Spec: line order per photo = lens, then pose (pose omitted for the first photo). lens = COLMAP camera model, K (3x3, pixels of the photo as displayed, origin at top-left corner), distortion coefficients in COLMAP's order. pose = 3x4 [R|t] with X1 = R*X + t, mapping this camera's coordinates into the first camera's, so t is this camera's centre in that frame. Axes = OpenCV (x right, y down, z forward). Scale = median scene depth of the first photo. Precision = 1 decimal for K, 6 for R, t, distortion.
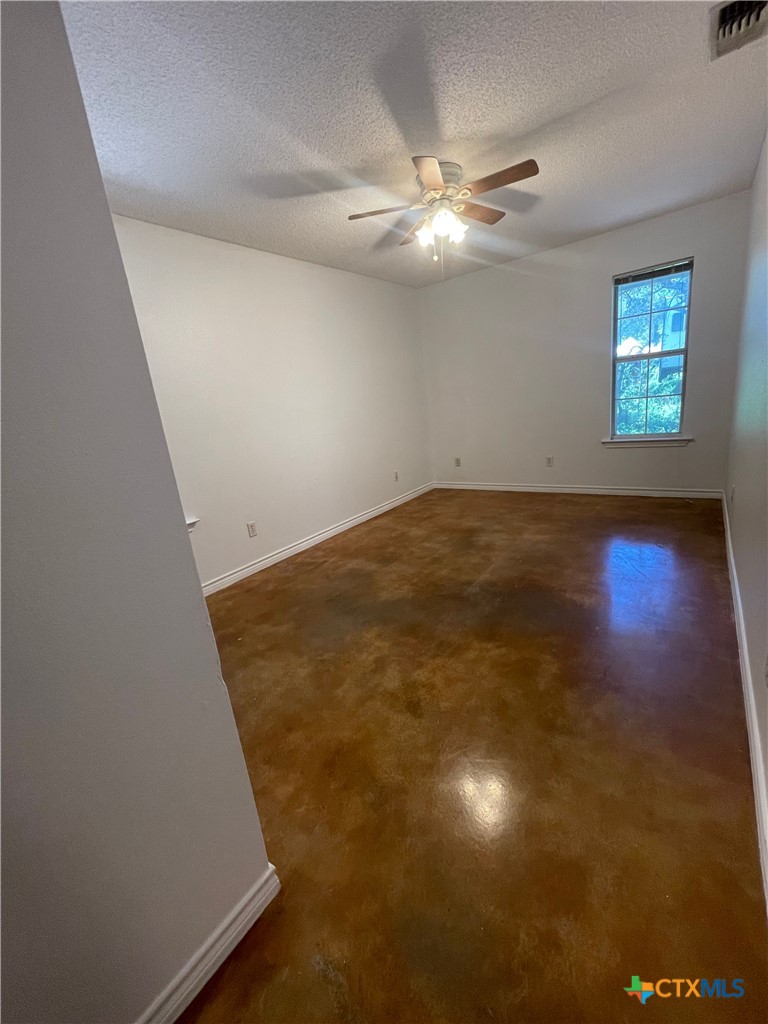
lens RADIAL K [[417.6, 0, 383.6], [0, 417.6, 511.4], [0, 0, 1]] dist [0.021034, -0.000559]
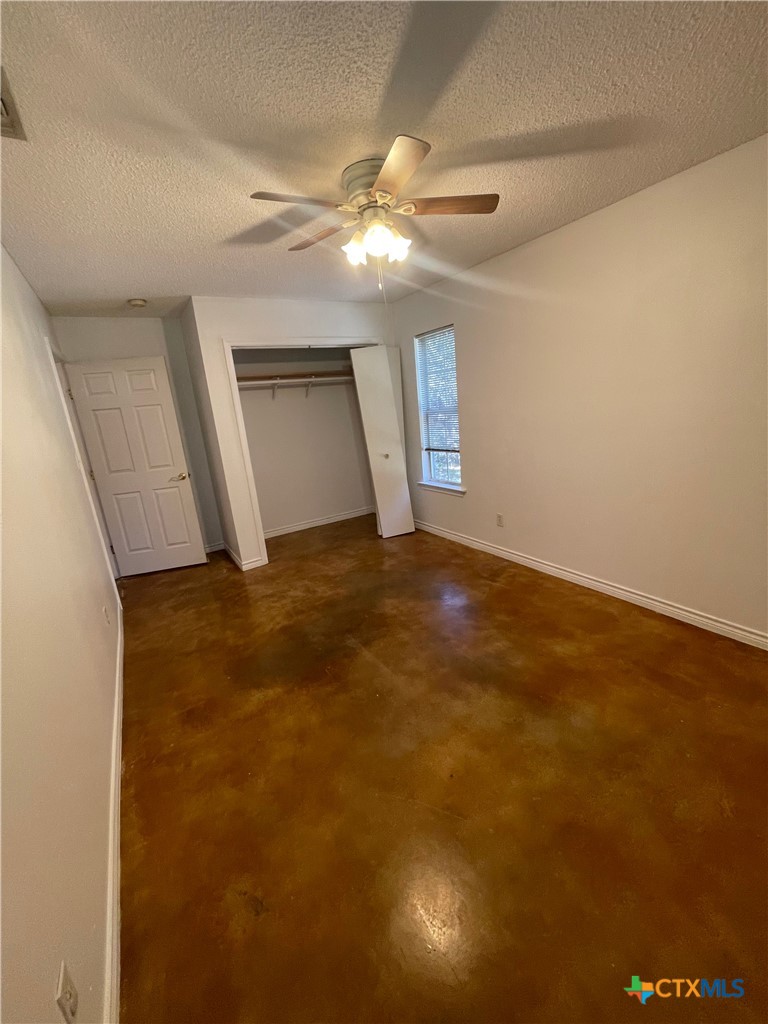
lens RADIAL K [[417.6, 0, 383.0], [0, 417.6, 511.5], [0, 0, 1]] dist [0.021034, -0.000559]
pose [[-0.368600, 0.382628, -0.847190, 0.763933], [-0.104781, 0.888451, 0.446851, -0.458865], [0.923664, 0.253479, -0.287391, 1.061905]]
